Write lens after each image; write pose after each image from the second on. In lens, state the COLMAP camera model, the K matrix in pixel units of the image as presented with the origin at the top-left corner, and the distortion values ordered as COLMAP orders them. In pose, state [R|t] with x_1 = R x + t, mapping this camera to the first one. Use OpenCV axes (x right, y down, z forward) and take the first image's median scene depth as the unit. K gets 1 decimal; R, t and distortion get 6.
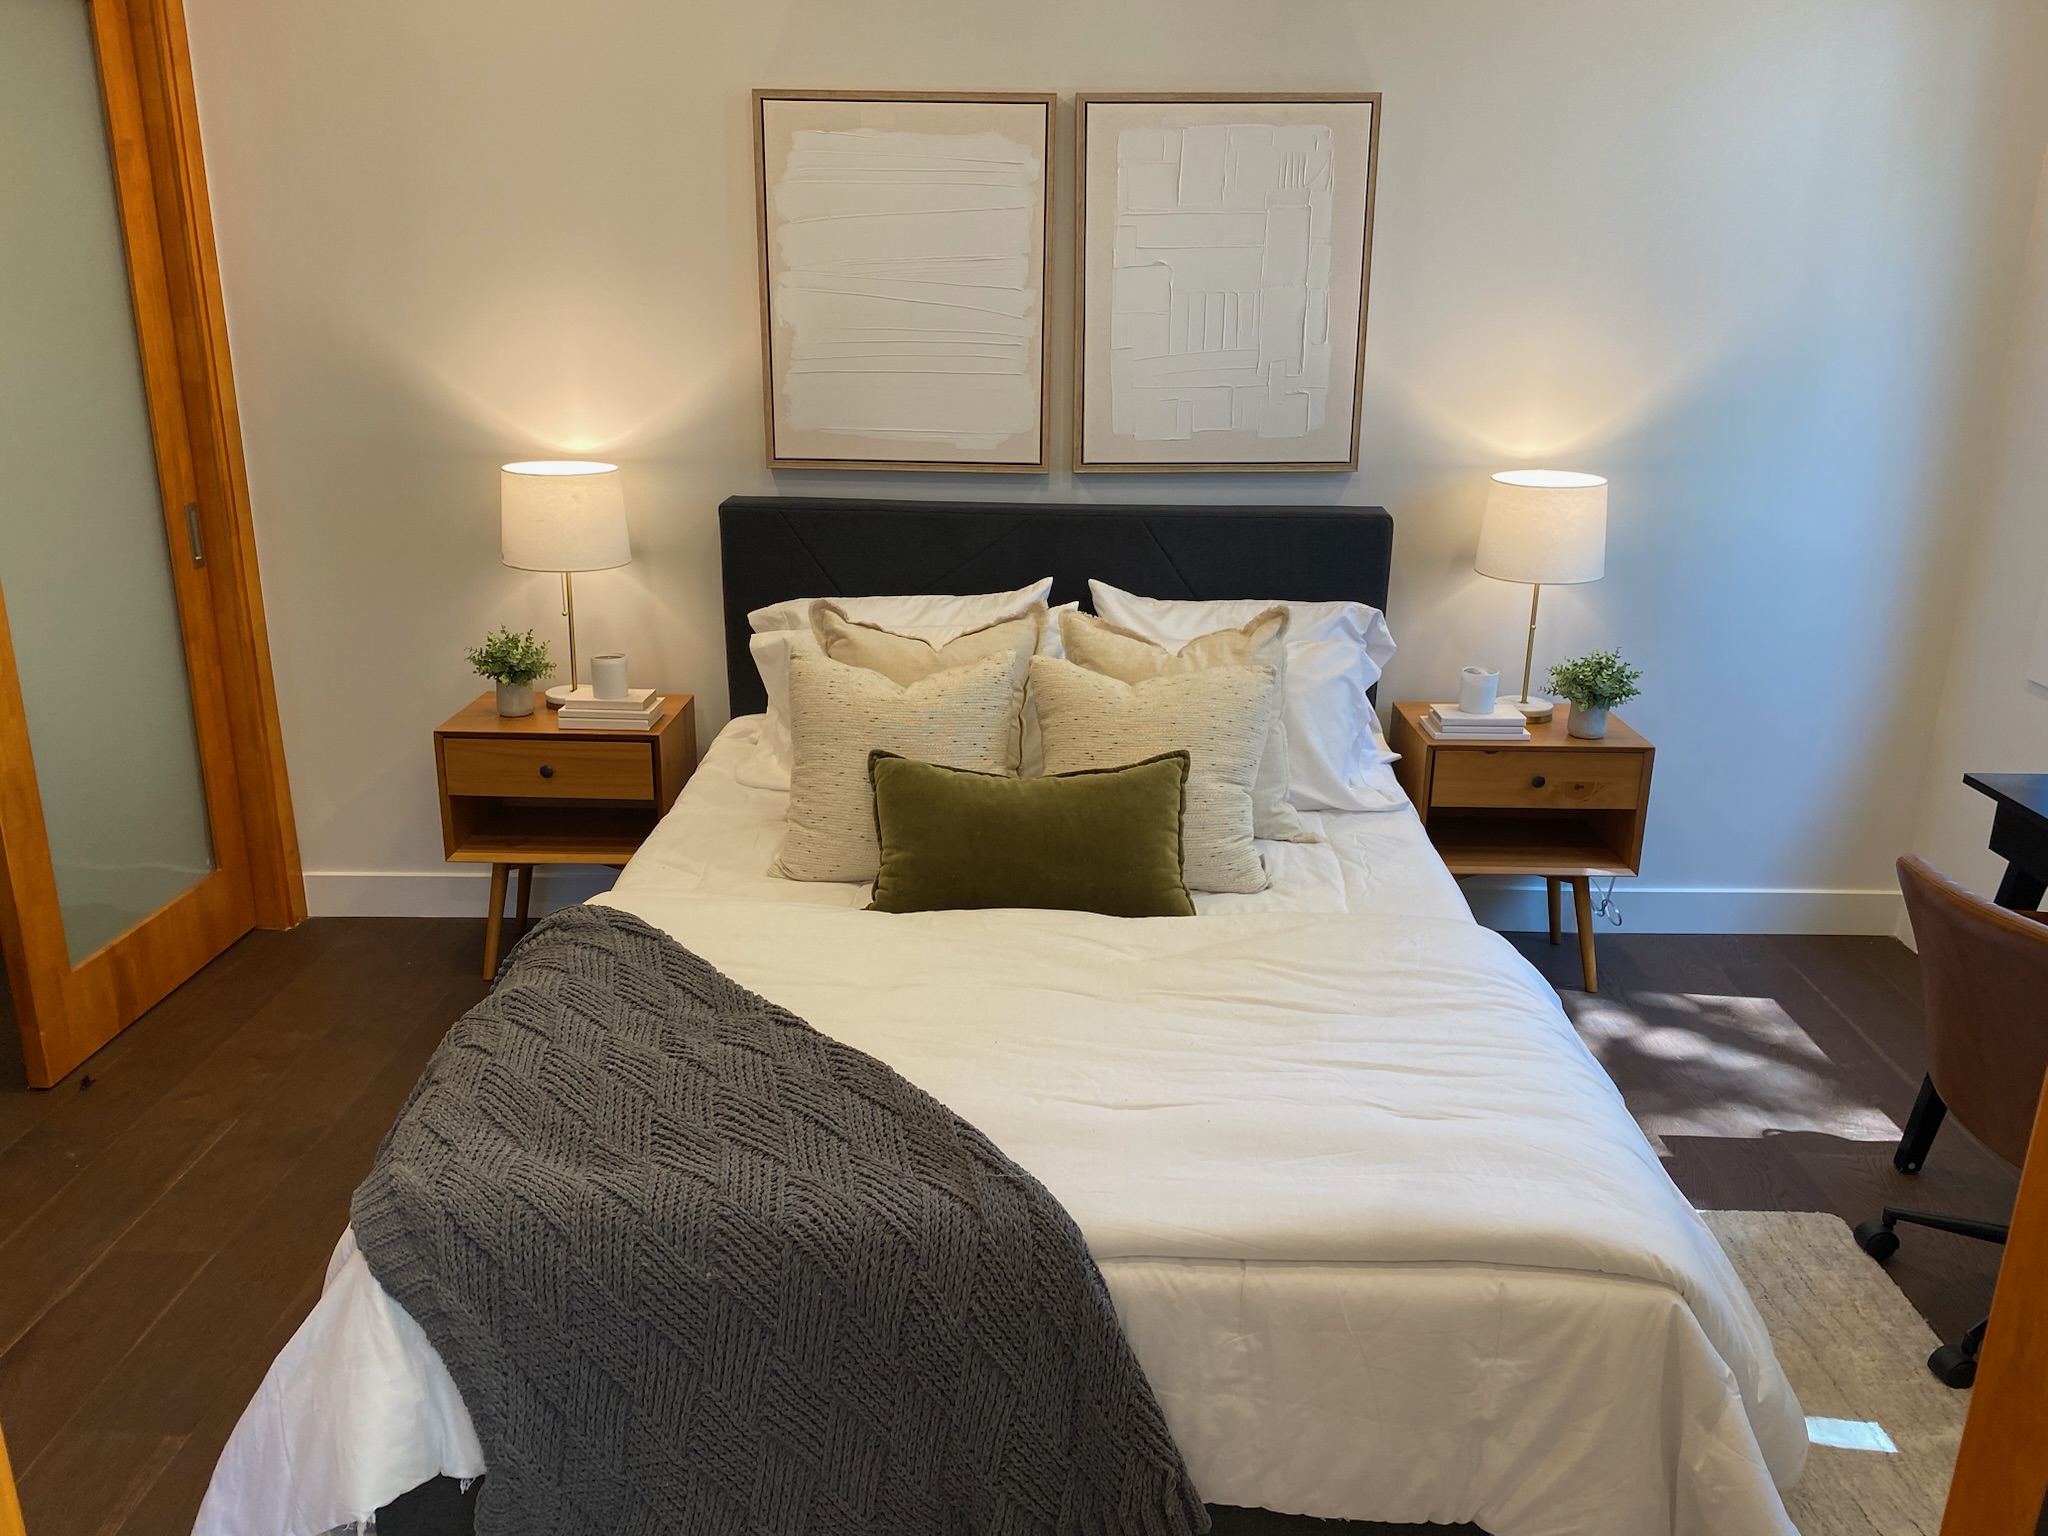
lens RADIAL K [[1561.2, 0, 1028.9], [0, 1561.2, 772.9], [0, 0, 1]] dist [0.062182, -0.084907]
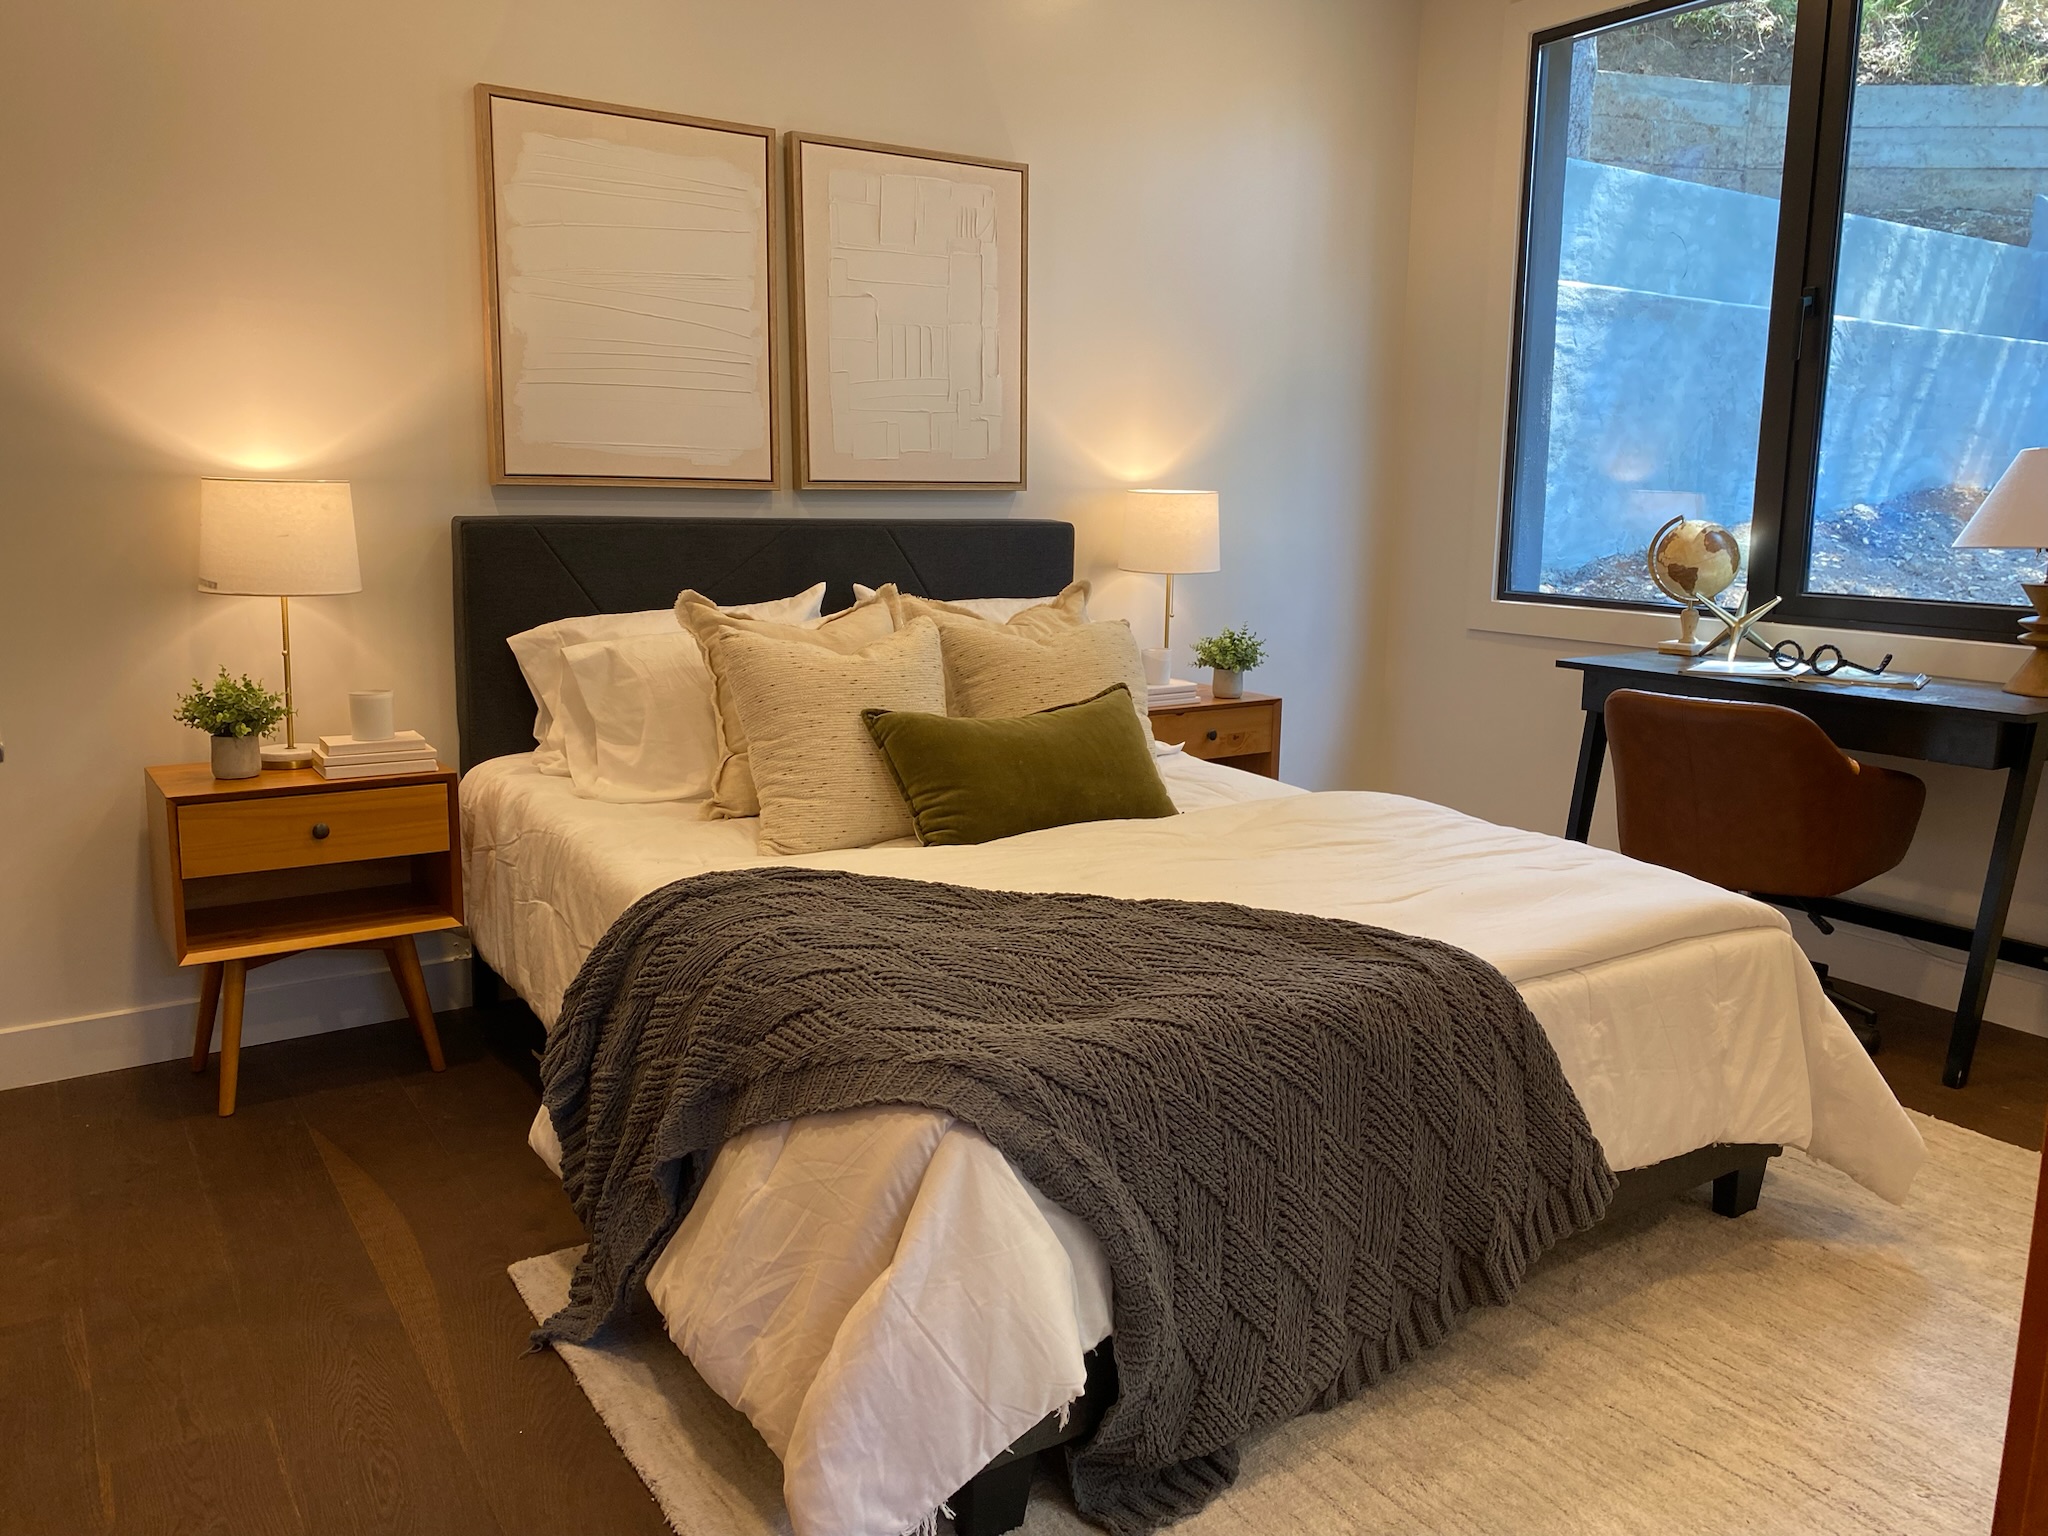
lens RADIAL K [[1561.2, 0, 1032.4], [0, 1561.2, 756.5], [0, 0, 1]] dist [0.062182, -0.084907]
pose [[0.815919, -0.099415, 0.569555, -0.470194], [0.170679, 0.982619, -0.072992, 0.085566], [-0.552400, 0.156767, 0.818706, 0.102731]]
